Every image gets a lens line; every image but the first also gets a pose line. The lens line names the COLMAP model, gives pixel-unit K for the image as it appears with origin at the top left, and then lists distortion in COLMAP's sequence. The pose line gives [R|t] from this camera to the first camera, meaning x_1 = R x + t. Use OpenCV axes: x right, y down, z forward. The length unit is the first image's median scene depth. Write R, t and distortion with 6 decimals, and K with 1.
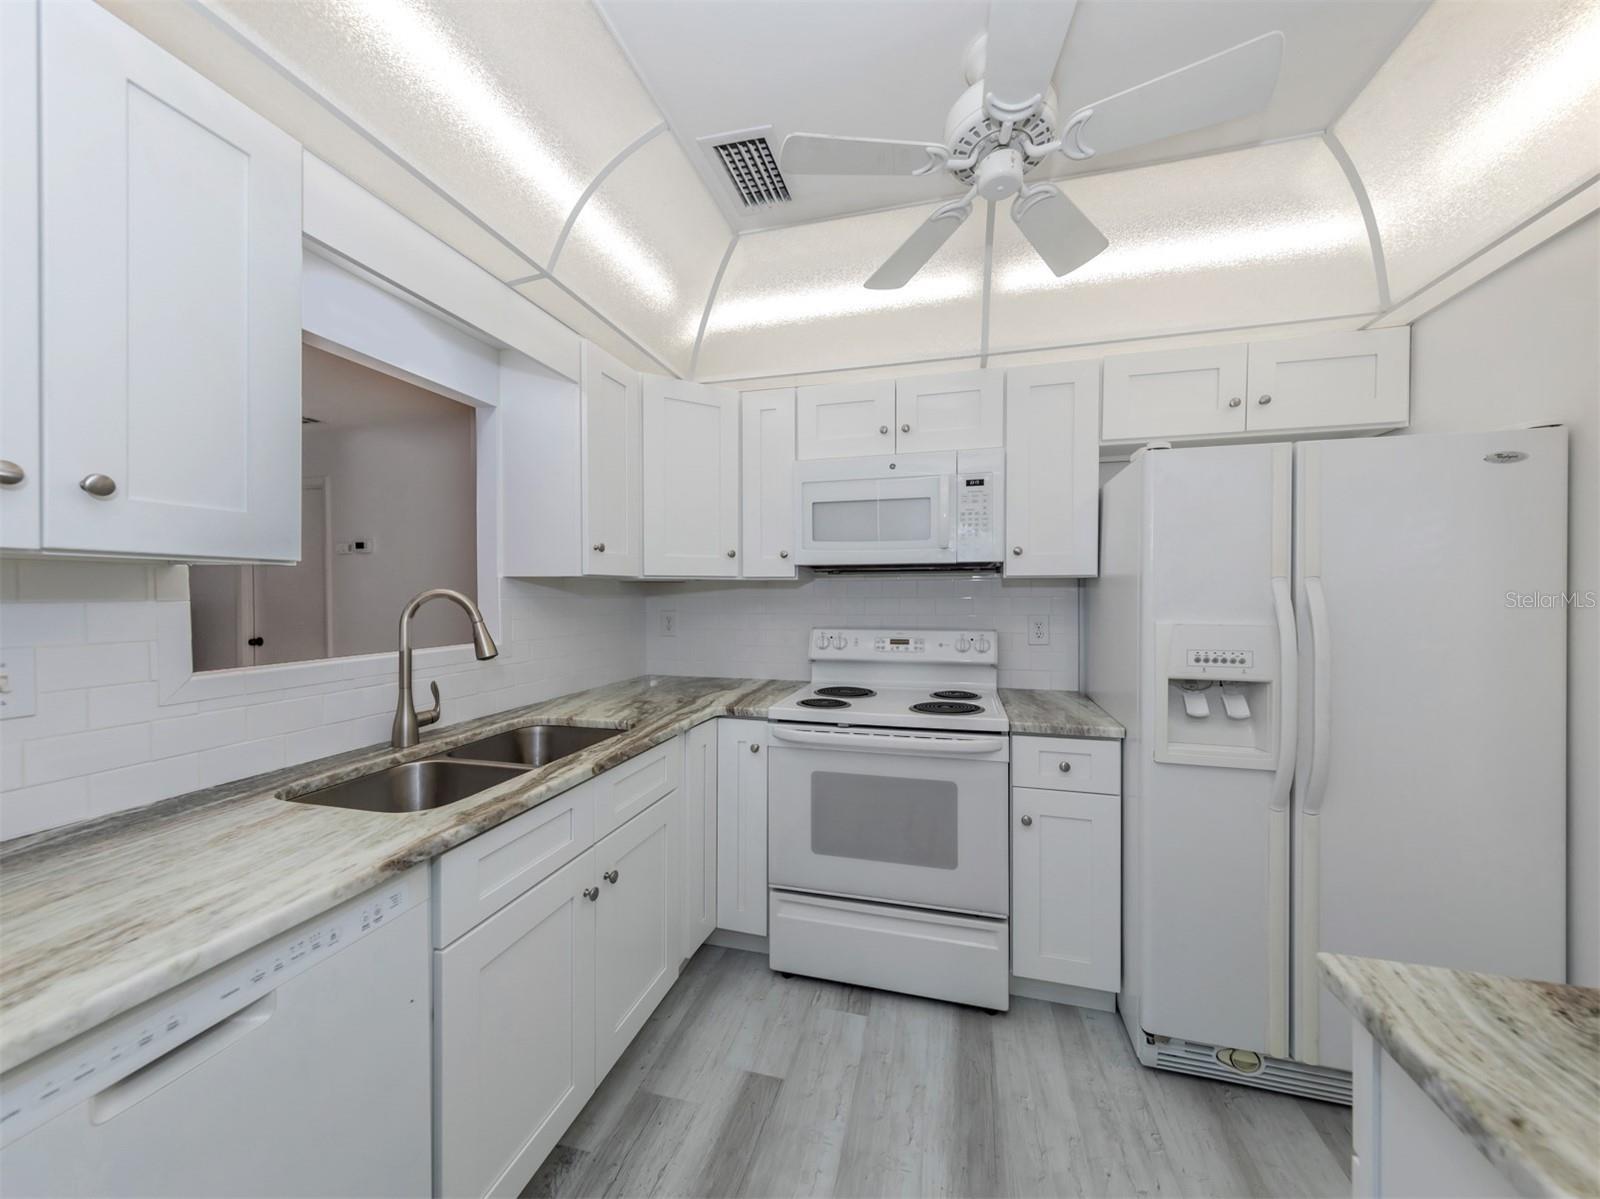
lens RADIAL K [[580.0, 0, 779.9], [0, 580.0, 598.6], [0, 0, 1]] dist [0.007293, -0.001222]
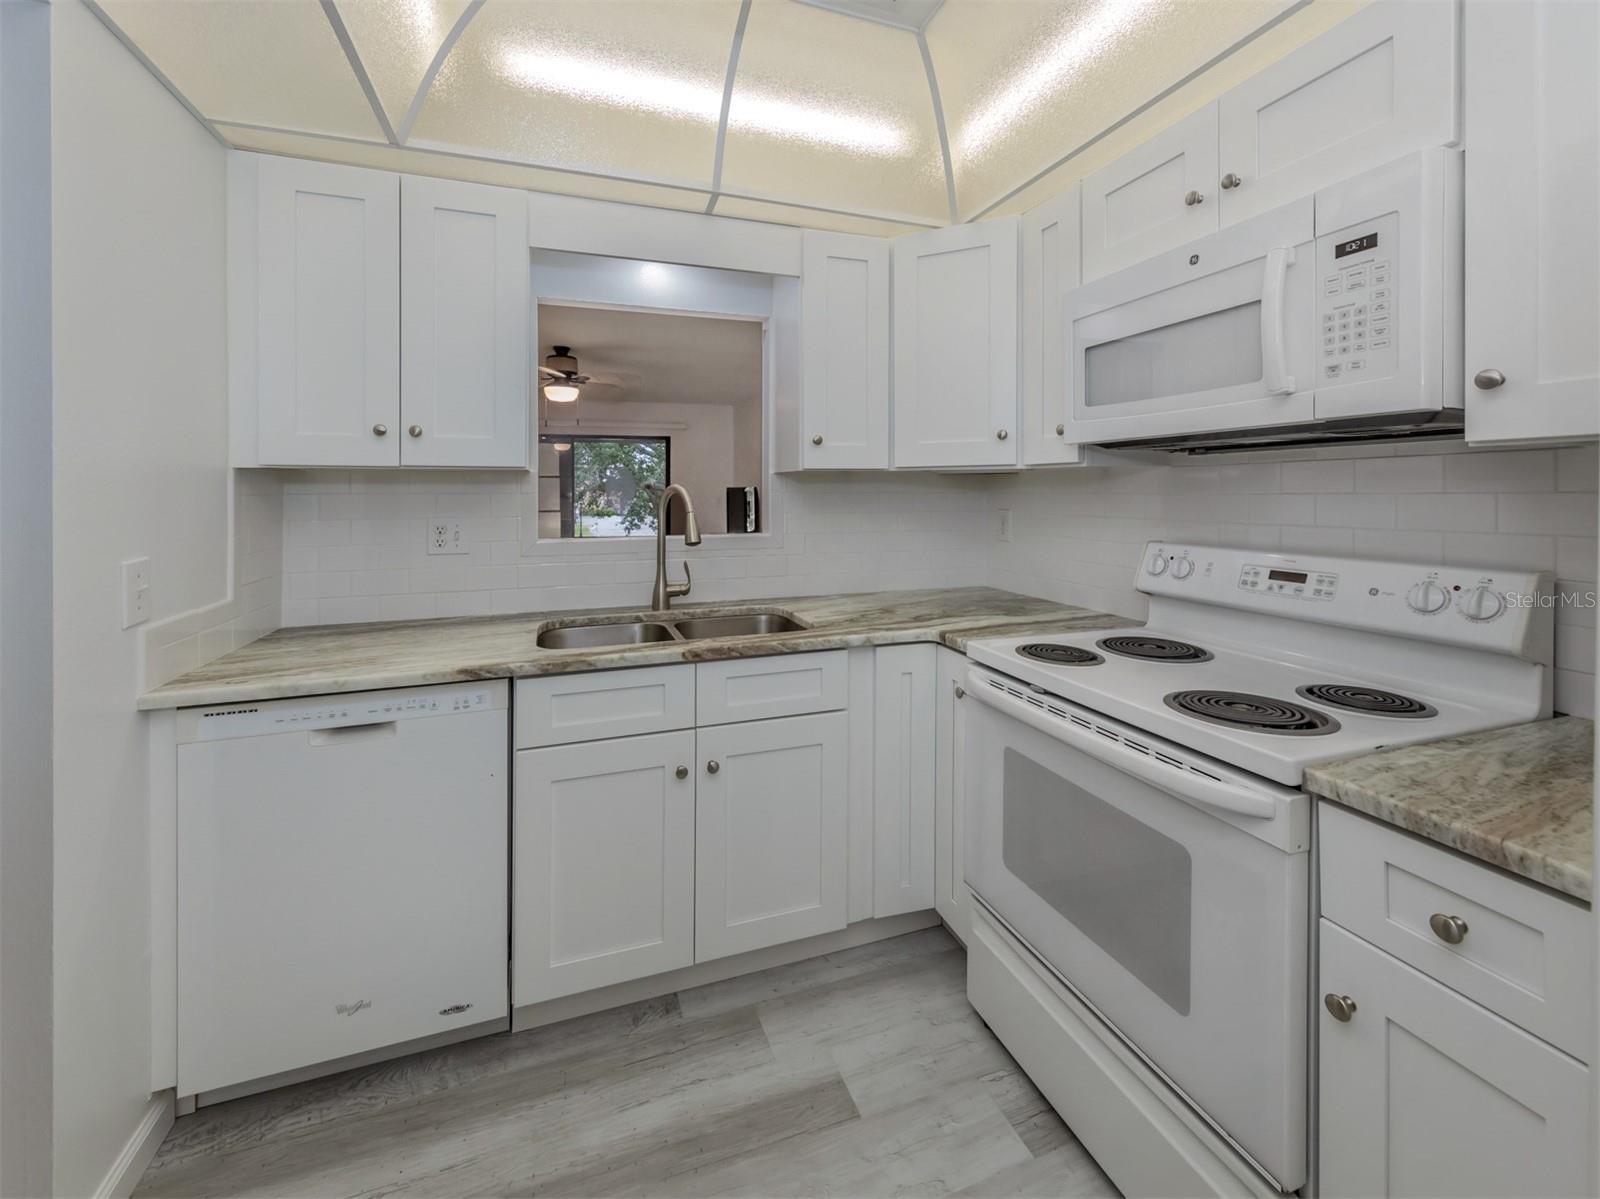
lens RADIAL K [[638.8, 0, 771.7], [0, 638.8, 492.2], [0, 0, 1]] dist [0.004361, -0.000599]
pose [[0.565955, 0.001508, -0.824435, 0.533373], [-0.005628, 0.999982, -0.002035, 0.001187], [0.824417, 0.005791, 0.565953, 0.350466]]
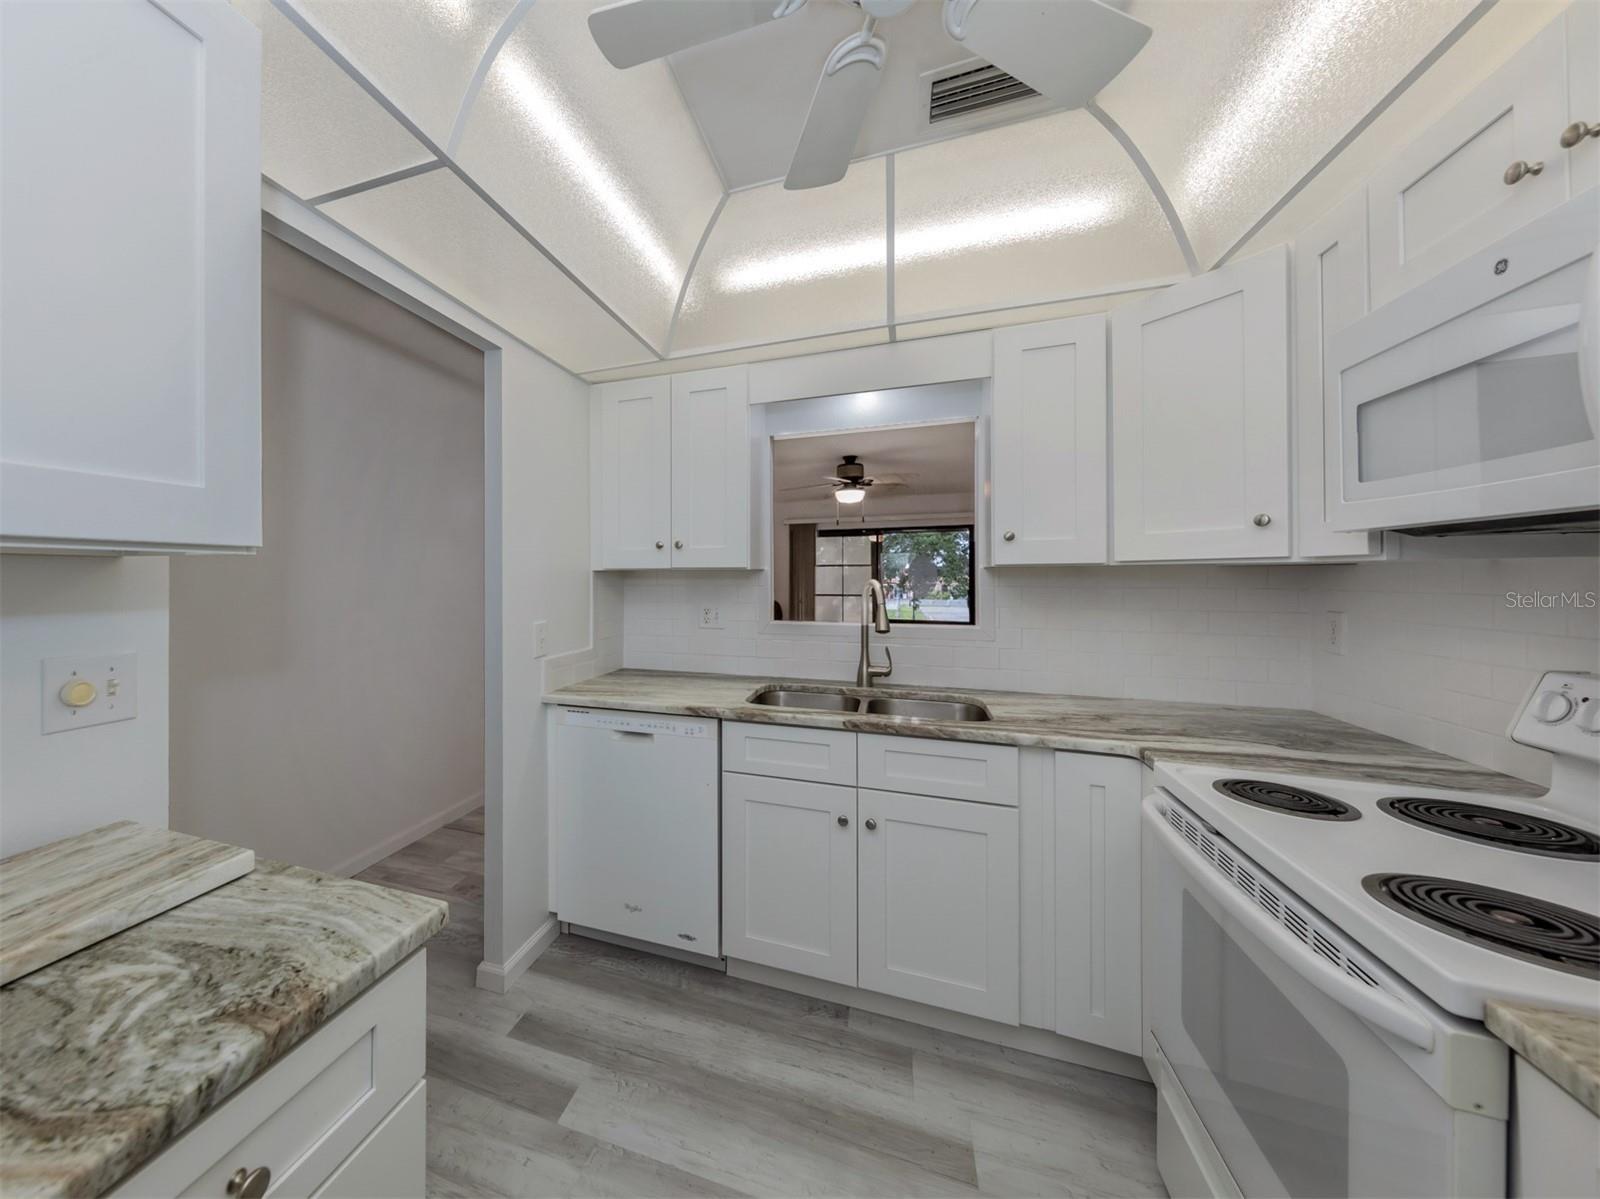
lens RADIAL K [[567.7, 0, 666.7], [0, 567.7, 574.5], [0, 0, 1]] dist [0.004576, -0.001073]
pose [[-0.089714, -0.003443, -0.995962, 0.699948], [-0.006177, 0.999977, -0.002901, -0.018080], [0.995948, 0.005892, -0.089734, 0.532924]]
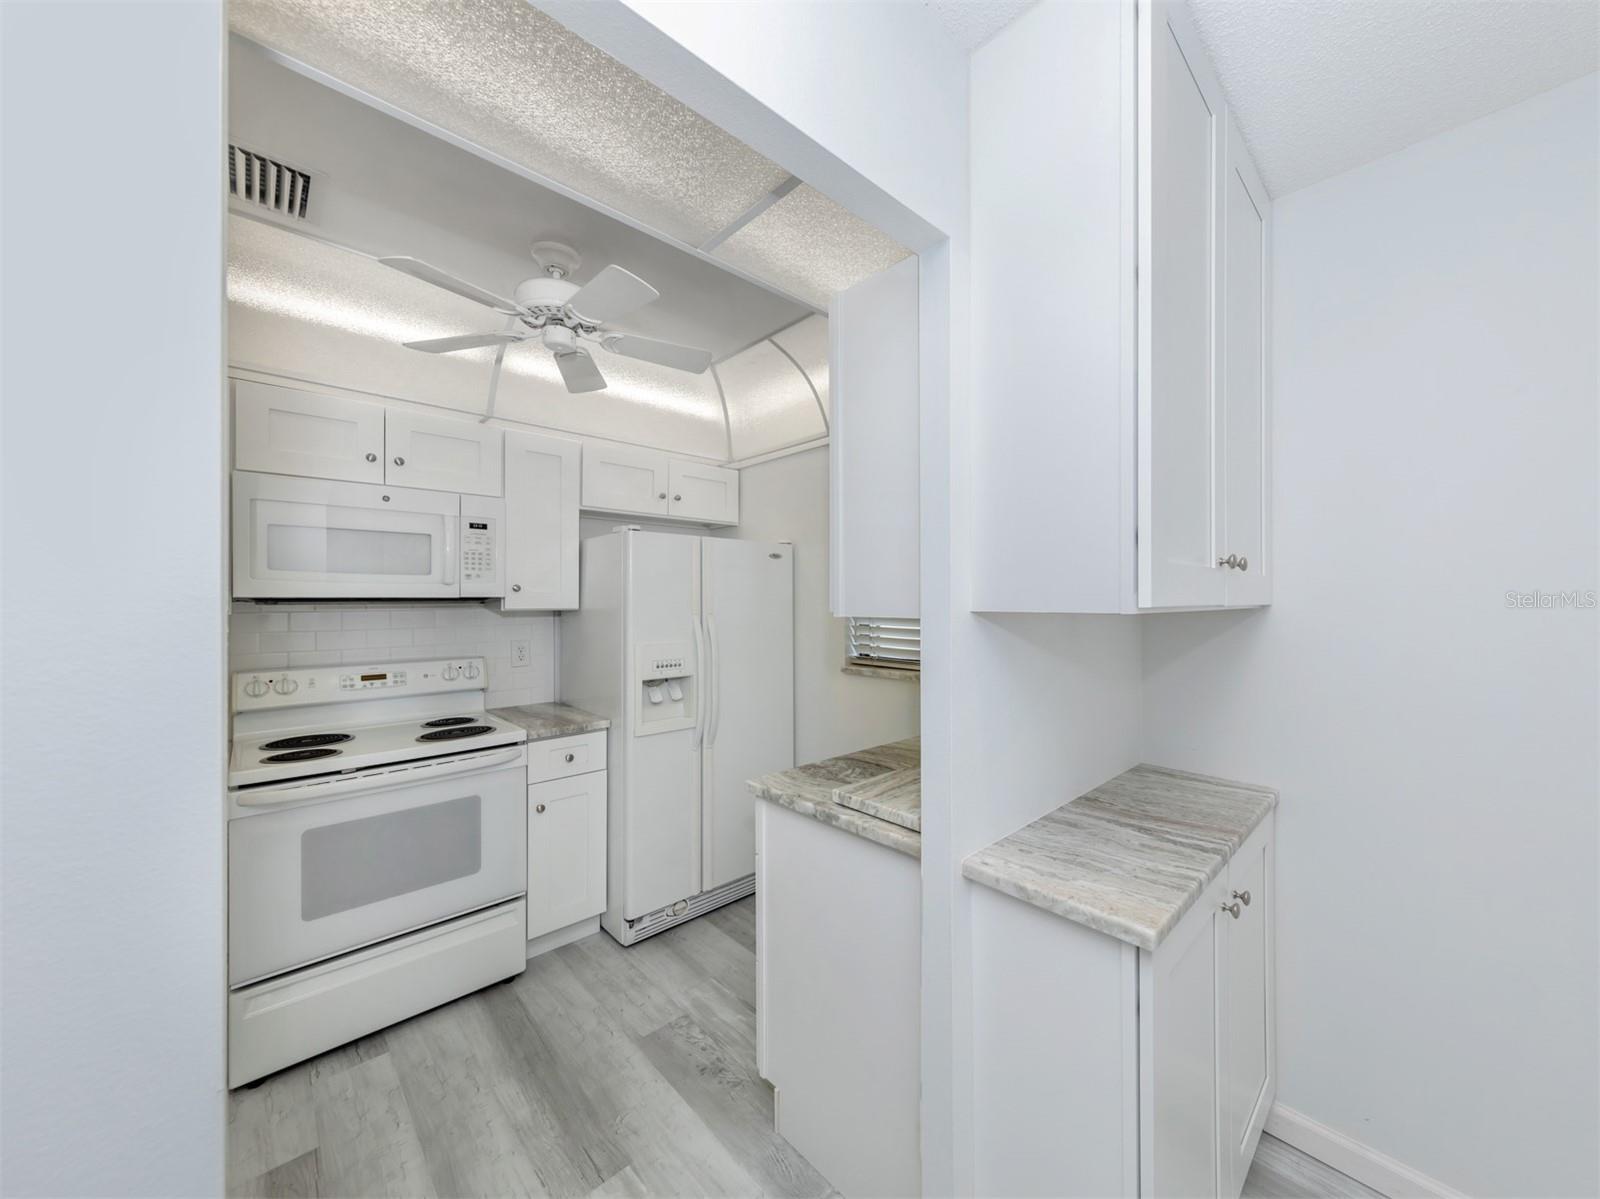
lens RADIAL K [[635.5, 0, 877.2], [0, 635.5, 598.1], [0, 0, 1]] dist [0.009949, -0.002169]
pose [[0.466419, 0.000467, 0.884564, -0.417481], [0.009864, 0.999935, -0.005729, -0.050945], [-0.884509, 0.011398, 0.466384, -0.263313]]
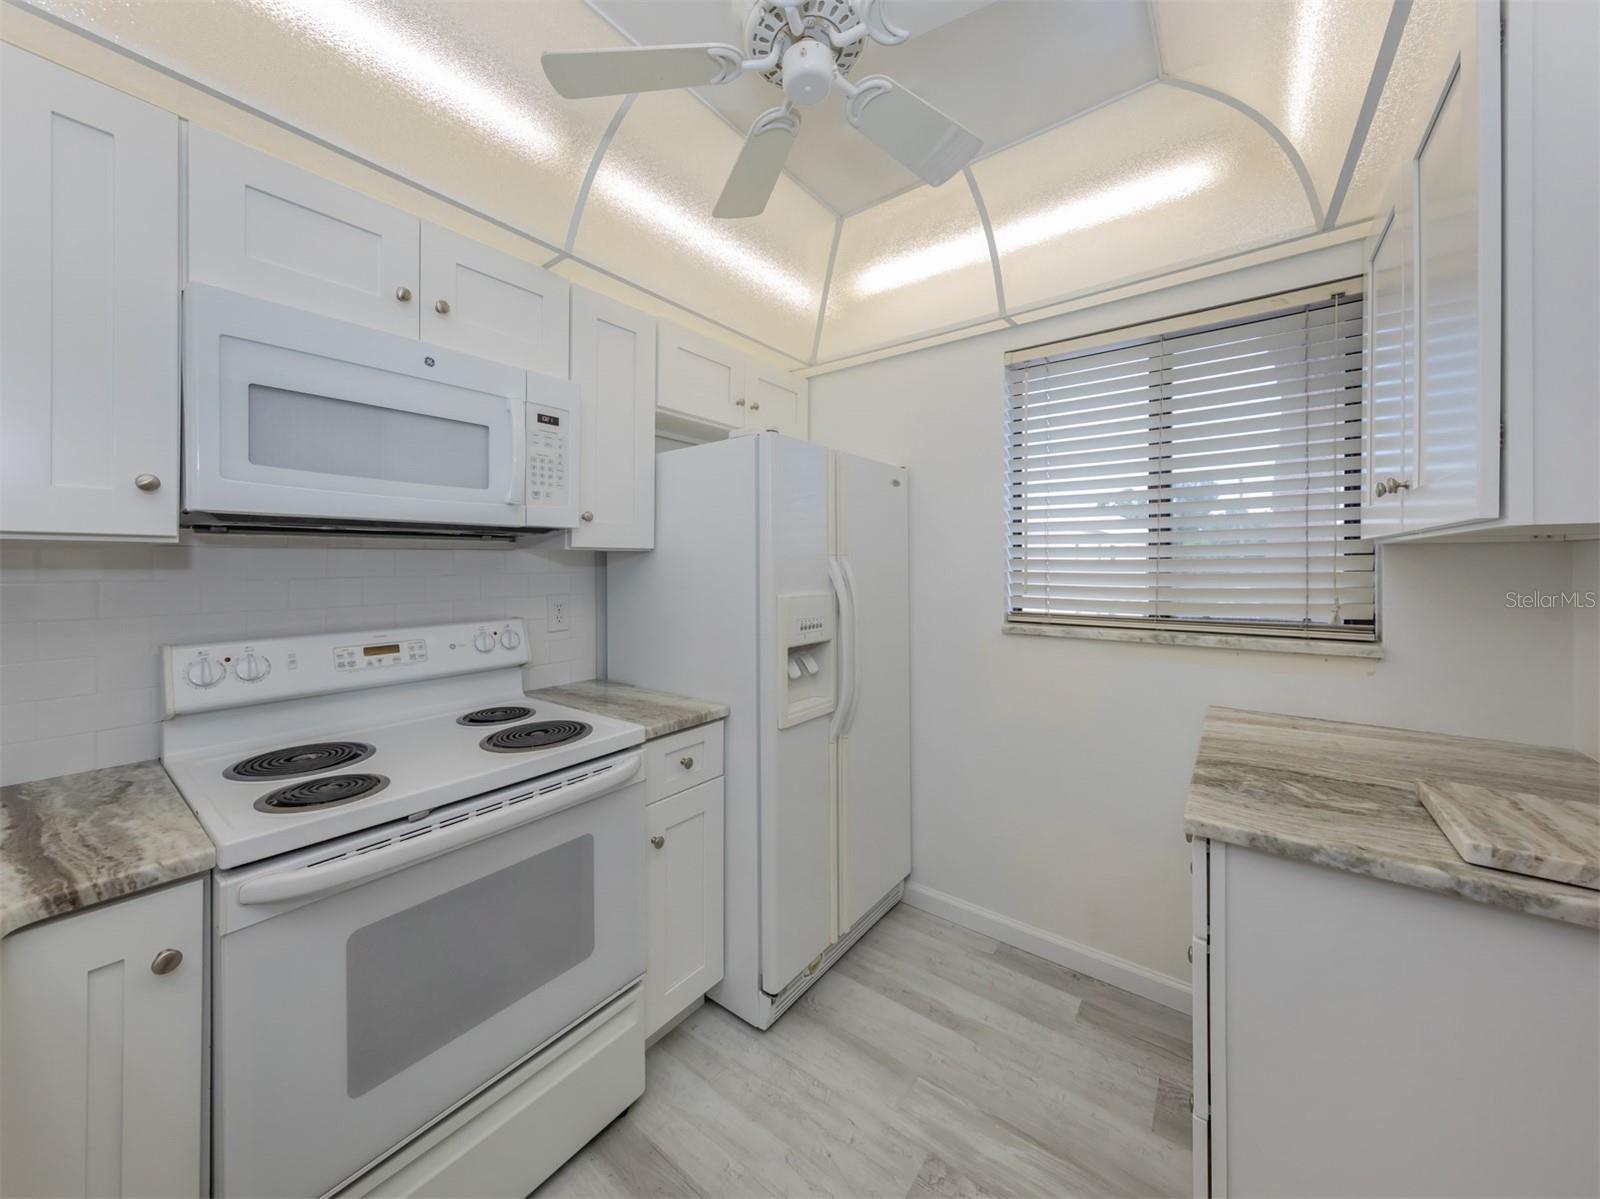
lens RADIAL K [[609.4, 0, 779.1], [0, 609.4, 565.2], [0, 0, 1]] dist [0.005904, -0.000357]
pose [[0.360340, -0.001617, 0.932820, -0.303267], [0.010813, 0.999939, -0.002444, -0.010352], [-0.932758, 0.010967, 0.360335, 0.481664]]
